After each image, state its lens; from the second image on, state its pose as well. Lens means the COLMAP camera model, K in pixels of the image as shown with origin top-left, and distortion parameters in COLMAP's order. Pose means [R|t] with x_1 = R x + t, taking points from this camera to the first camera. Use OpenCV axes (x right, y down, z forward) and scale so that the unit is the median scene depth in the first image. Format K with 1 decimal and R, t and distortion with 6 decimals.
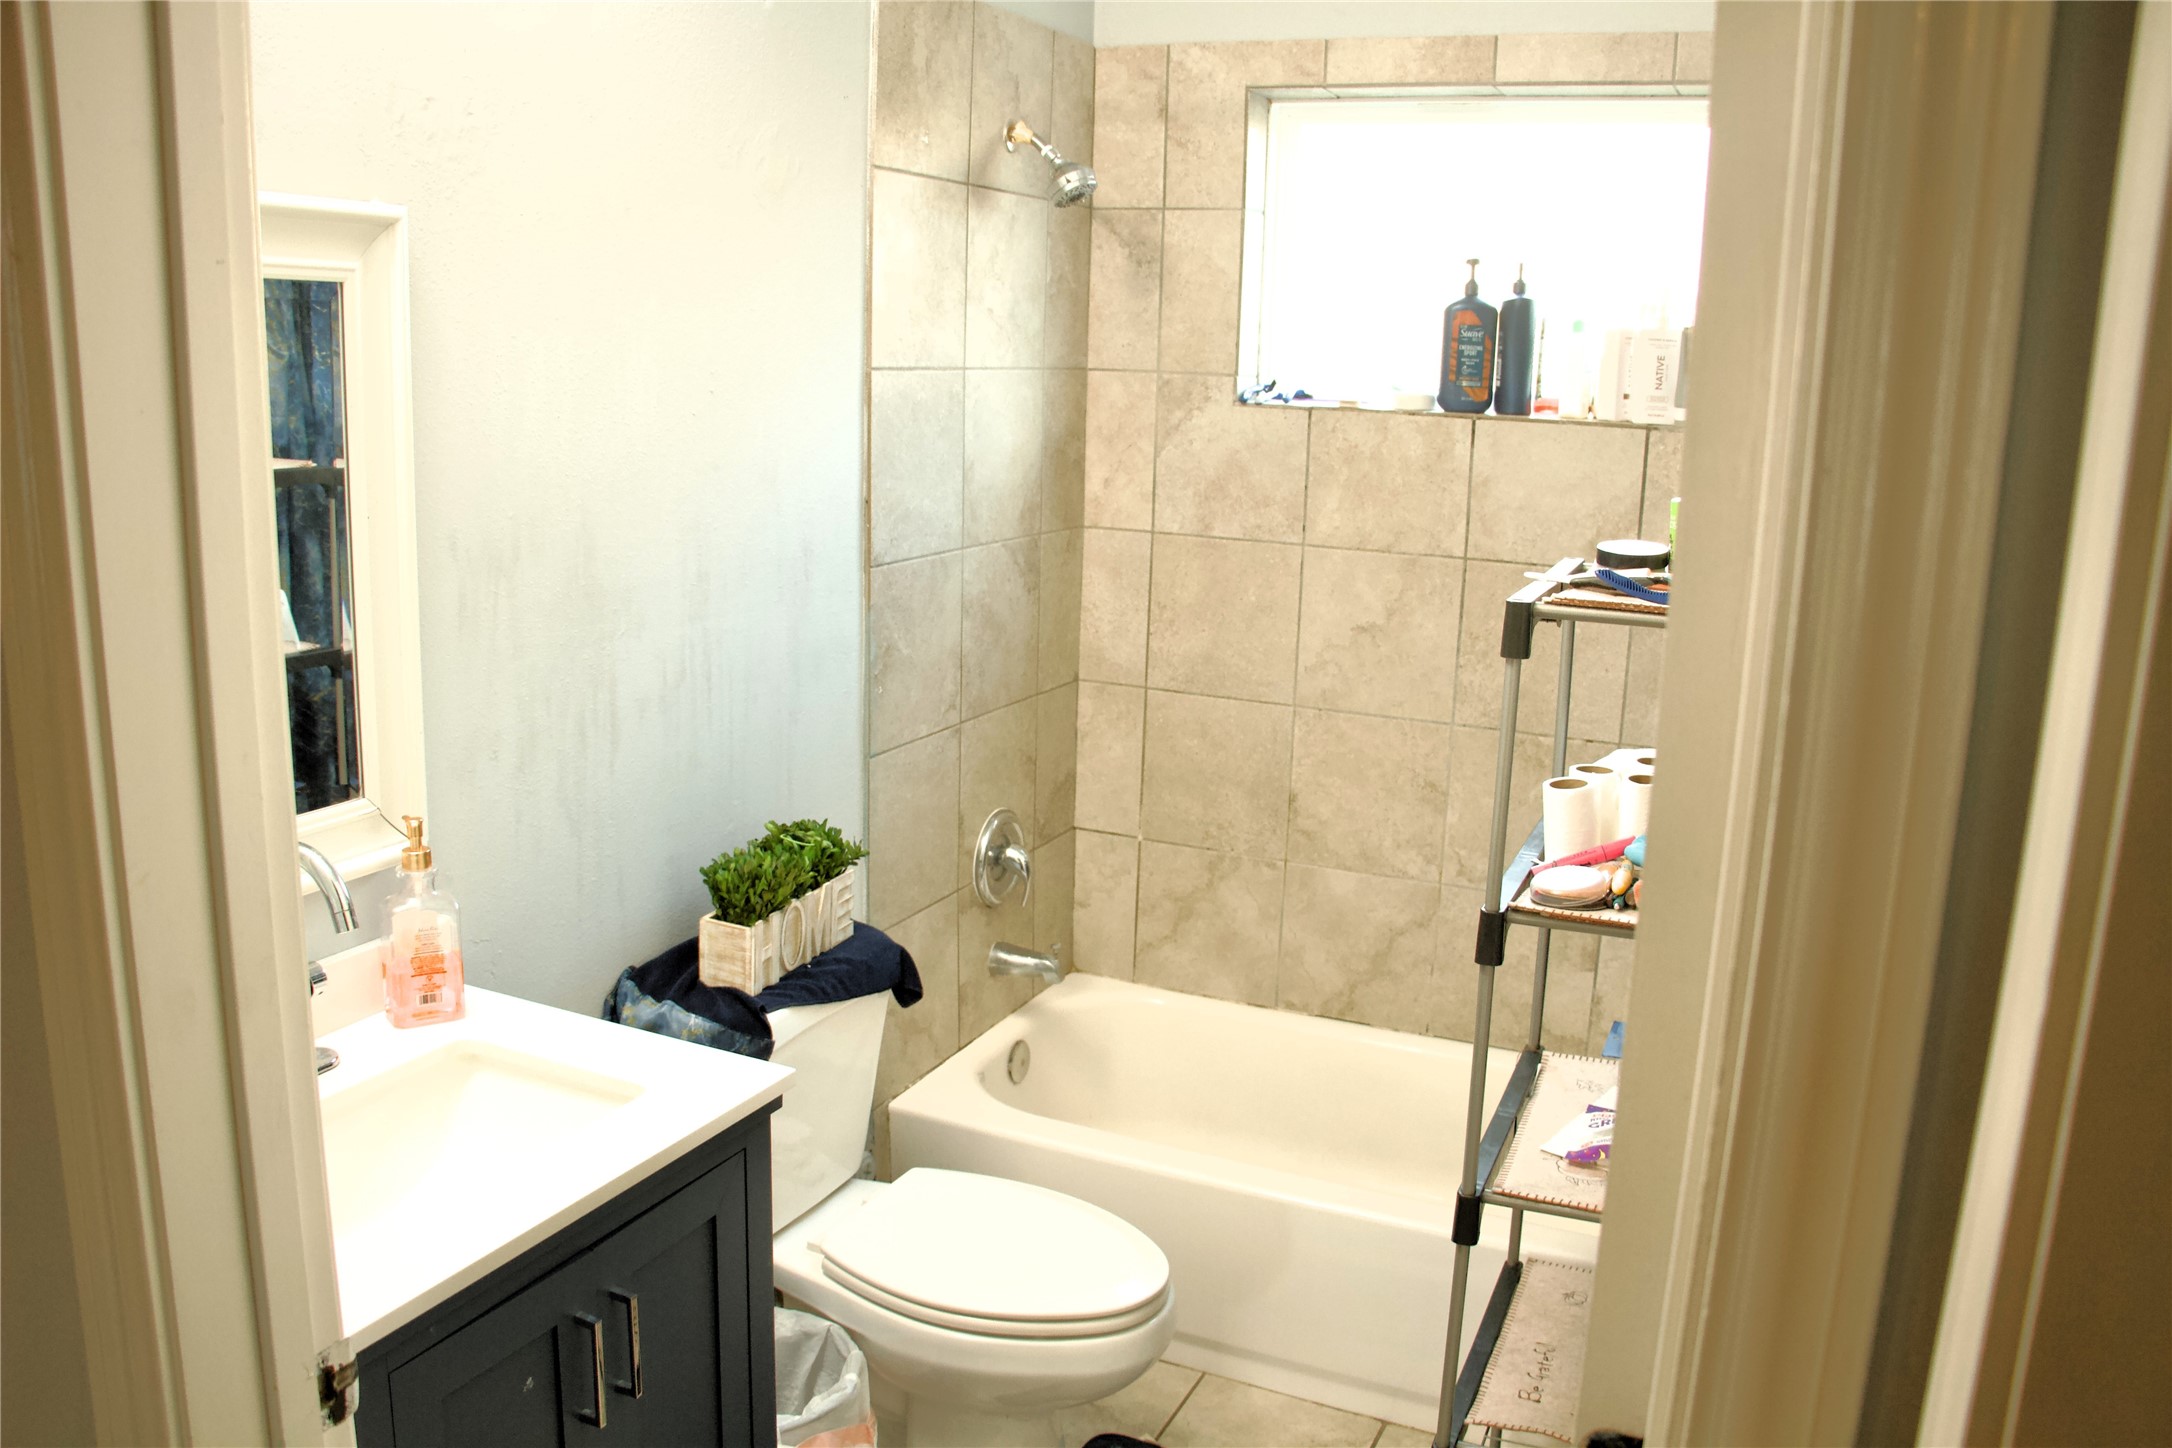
lens RADIAL K [[1756.7, 0, 1090.5], [0, 1756.7, 759.1], [0, 0, 1]] dist [-0.190866, 0.149336]
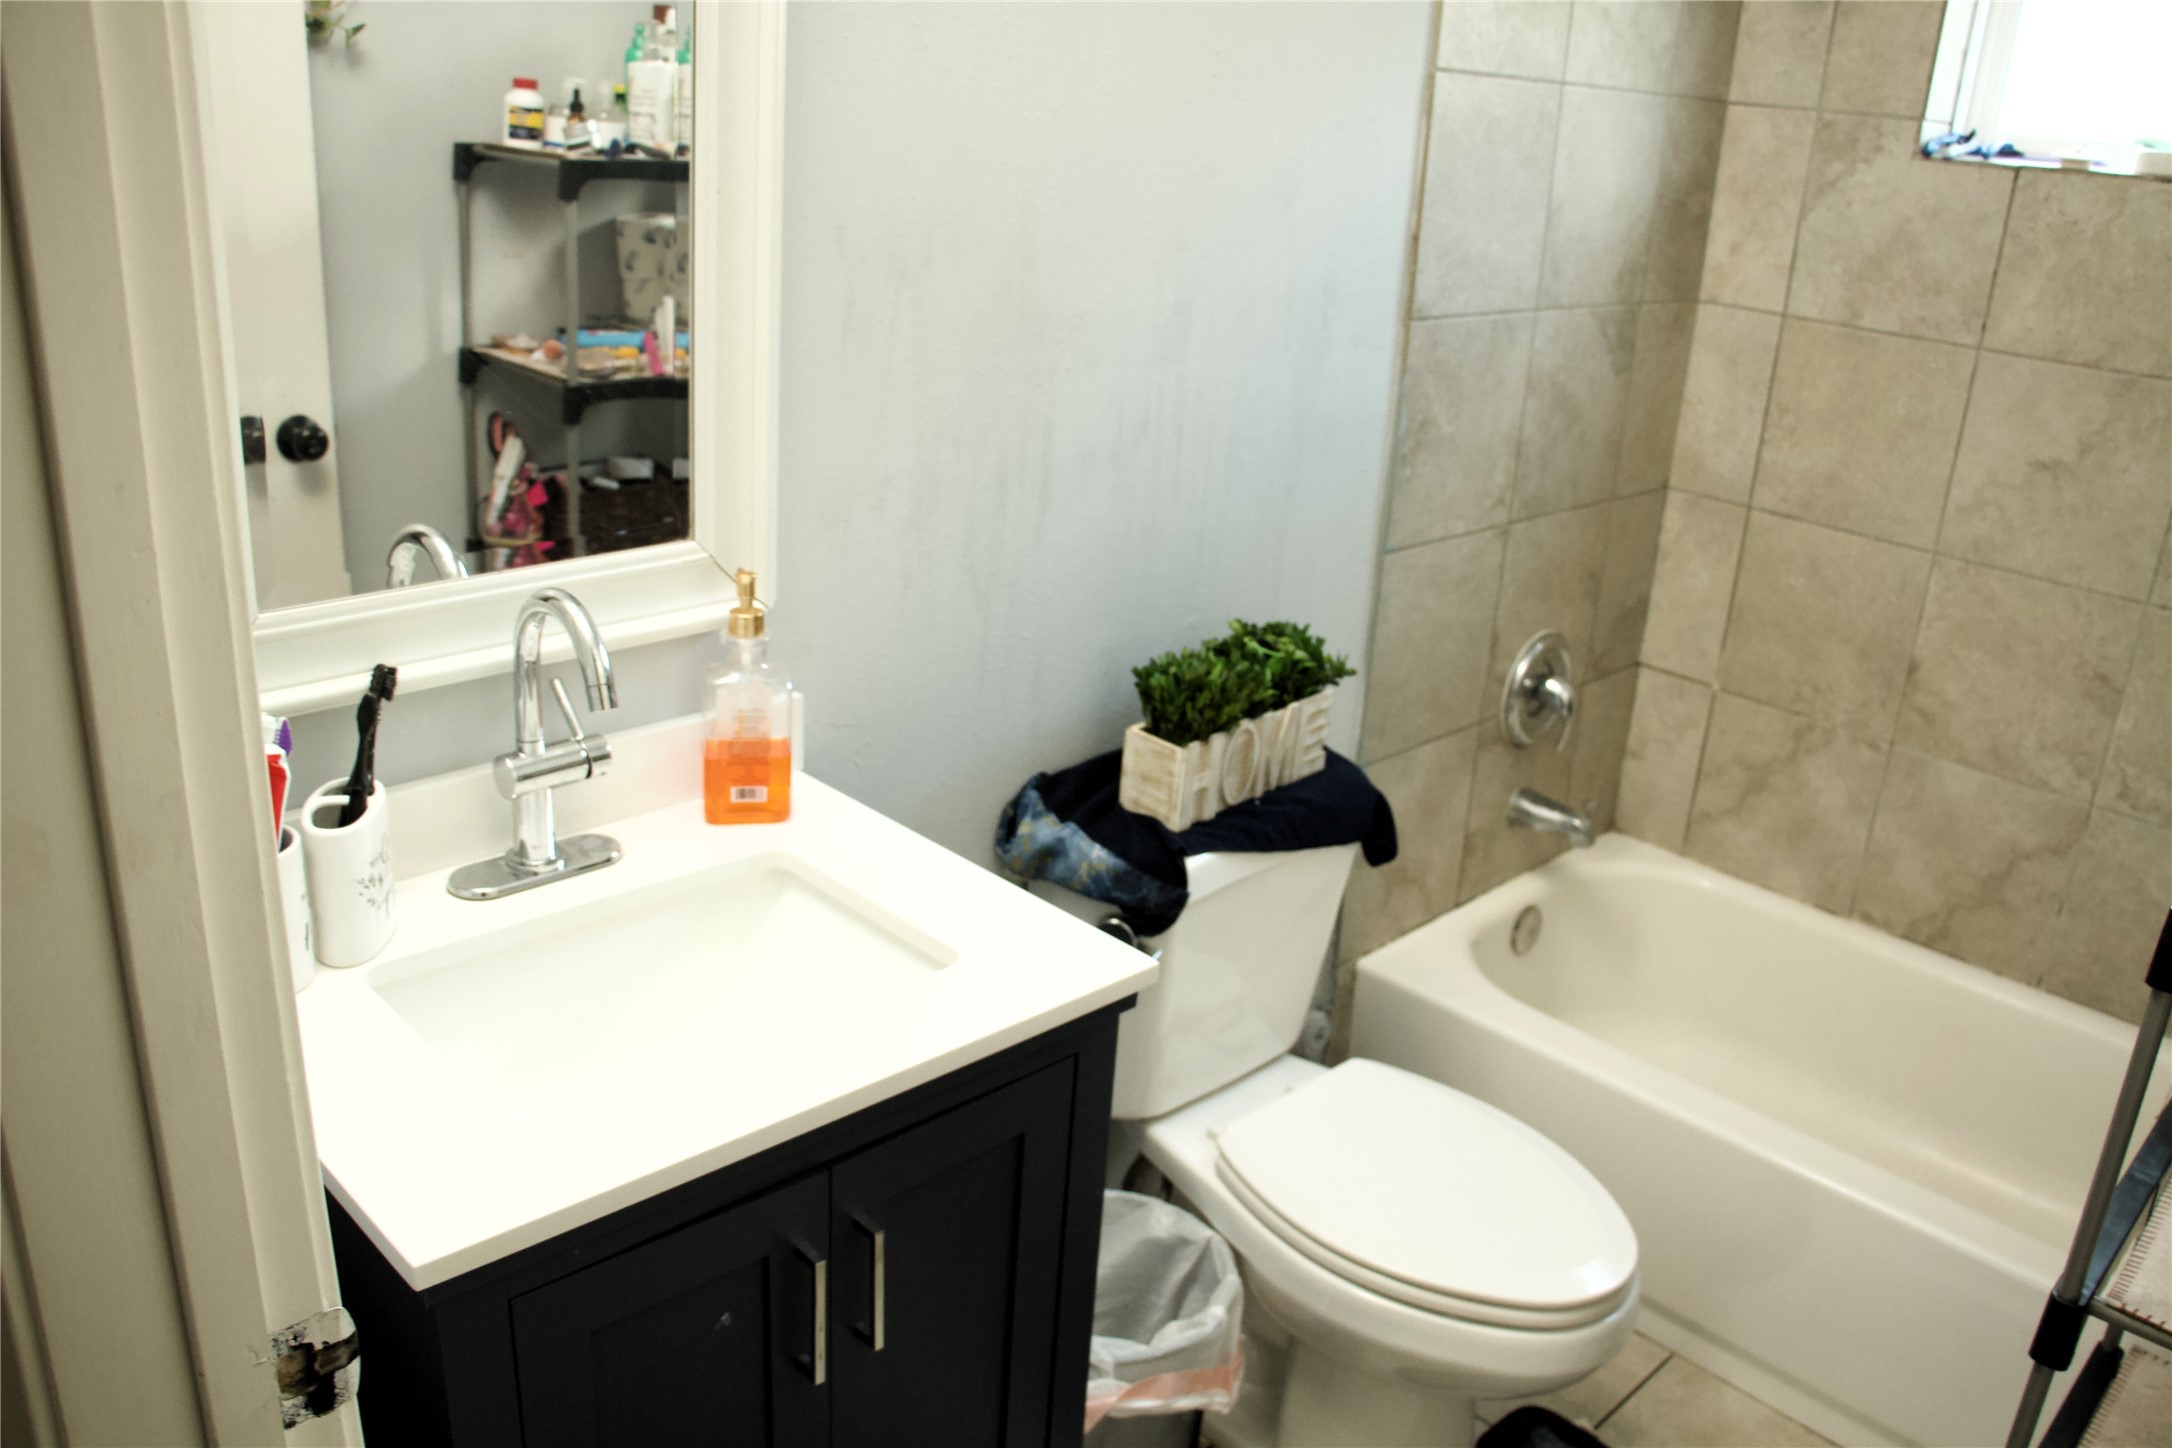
lens RADIAL K [[1756.7, 0, 1090.5], [0, 1756.7, 759.1], [0, 0, 1]] dist [-0.190866, 0.149336]
pose [[0.934984, 0.152270, -0.320342, 0.018753], [-0.109292, 0.982898, 0.148214, -0.010432], [0.337432, -0.103567, 0.935635, 0.155297]]
